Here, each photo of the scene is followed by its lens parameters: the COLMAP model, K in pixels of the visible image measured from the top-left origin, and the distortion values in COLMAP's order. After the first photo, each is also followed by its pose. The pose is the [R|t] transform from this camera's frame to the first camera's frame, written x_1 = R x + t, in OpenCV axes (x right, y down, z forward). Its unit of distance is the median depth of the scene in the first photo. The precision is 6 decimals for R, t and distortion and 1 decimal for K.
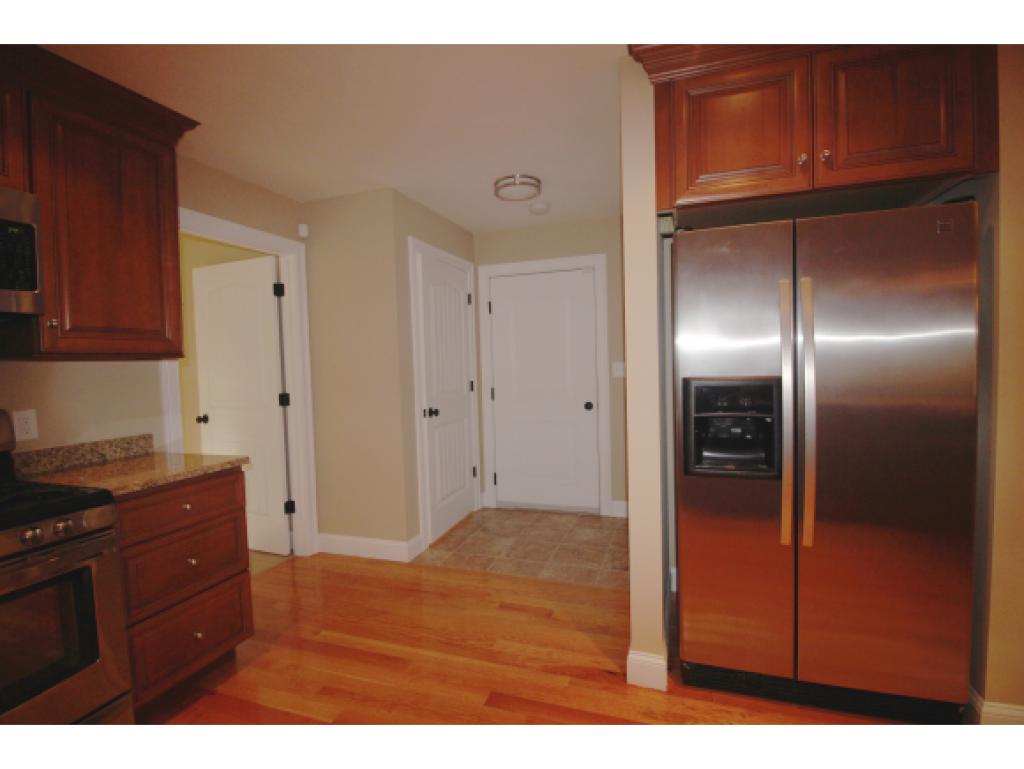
lens RADIAL K [[489.5, 0, 512.8], [0, 489.5, 380.6], [0, 0, 1]] dist [-0.006167, -0.008436]
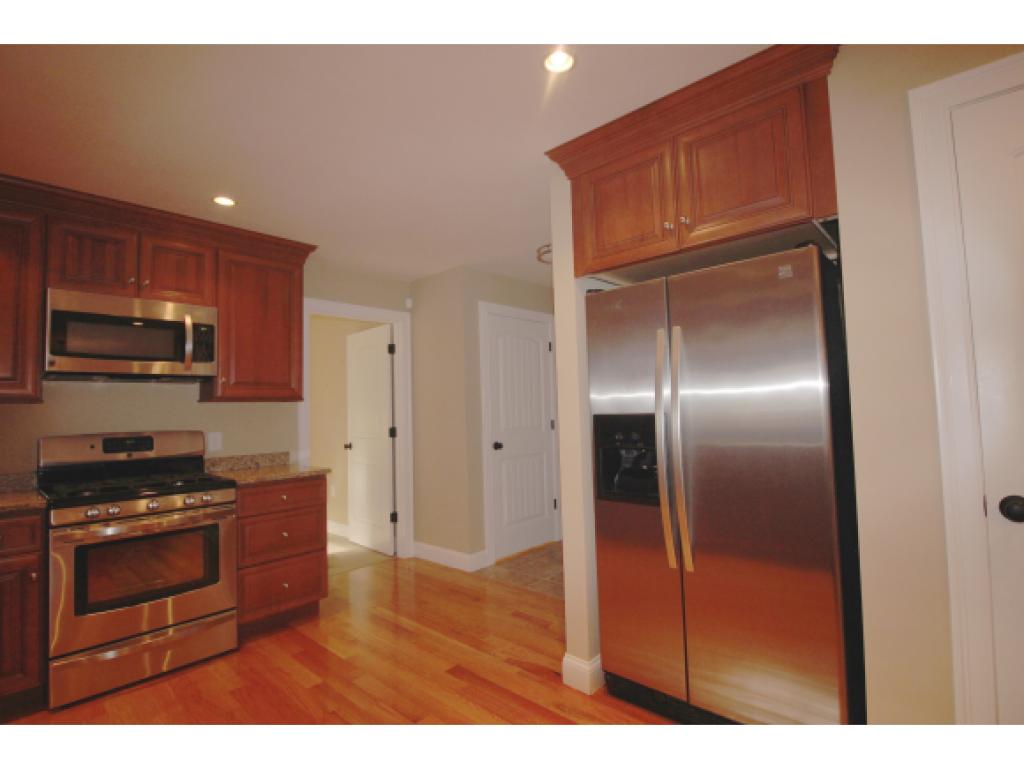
lens RADIAL K [[507.5, 0, 514.0], [0, 507.5, 377.8], [0, 0, 1]] dist [-0.012128, -0.004060]
pose [[0.914382, -0.024927, -0.404084, 0.568152], [-0.011558, 0.996089, -0.087600, 0.012717], [0.404687, 0.084770, 0.910518, -0.166339]]
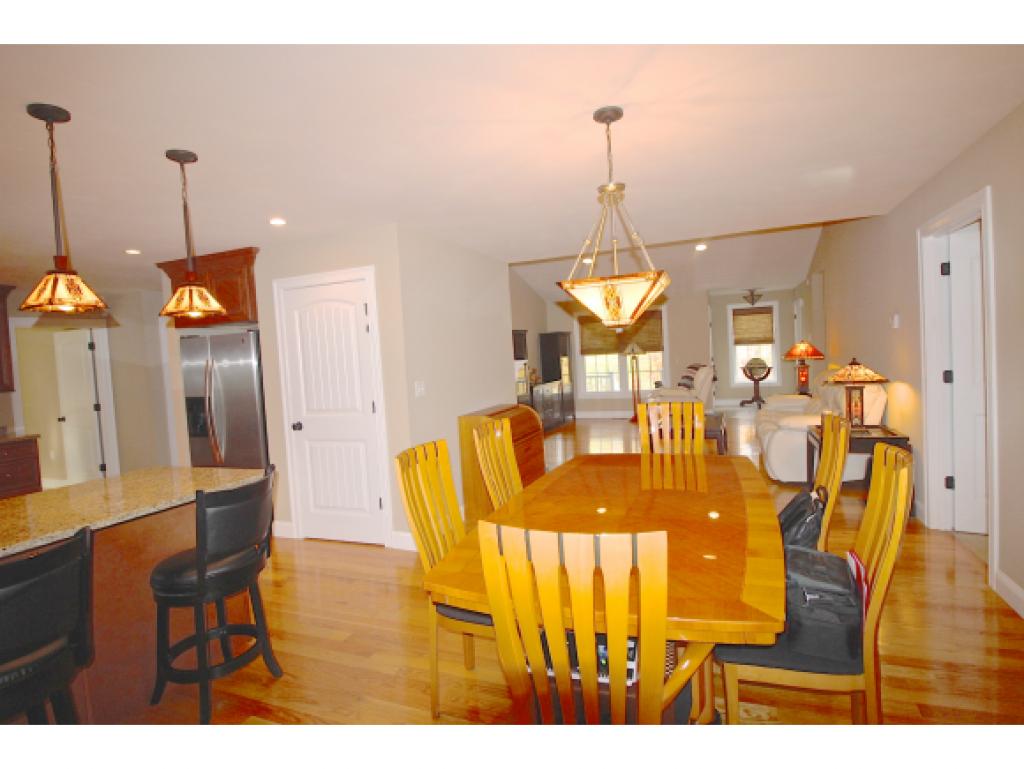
lens RADIAL K [[519.8, 0, 507.5], [0, 519.8, 379.2], [0, 0, 1]] dist [-0.003770, -0.001700]
pose [[0.997401, -0.037563, -0.061484, 1.849667], [0.039125, 0.998937, 0.024392, -0.084498], [0.060503, -0.026734, 0.997810, -1.325291]]
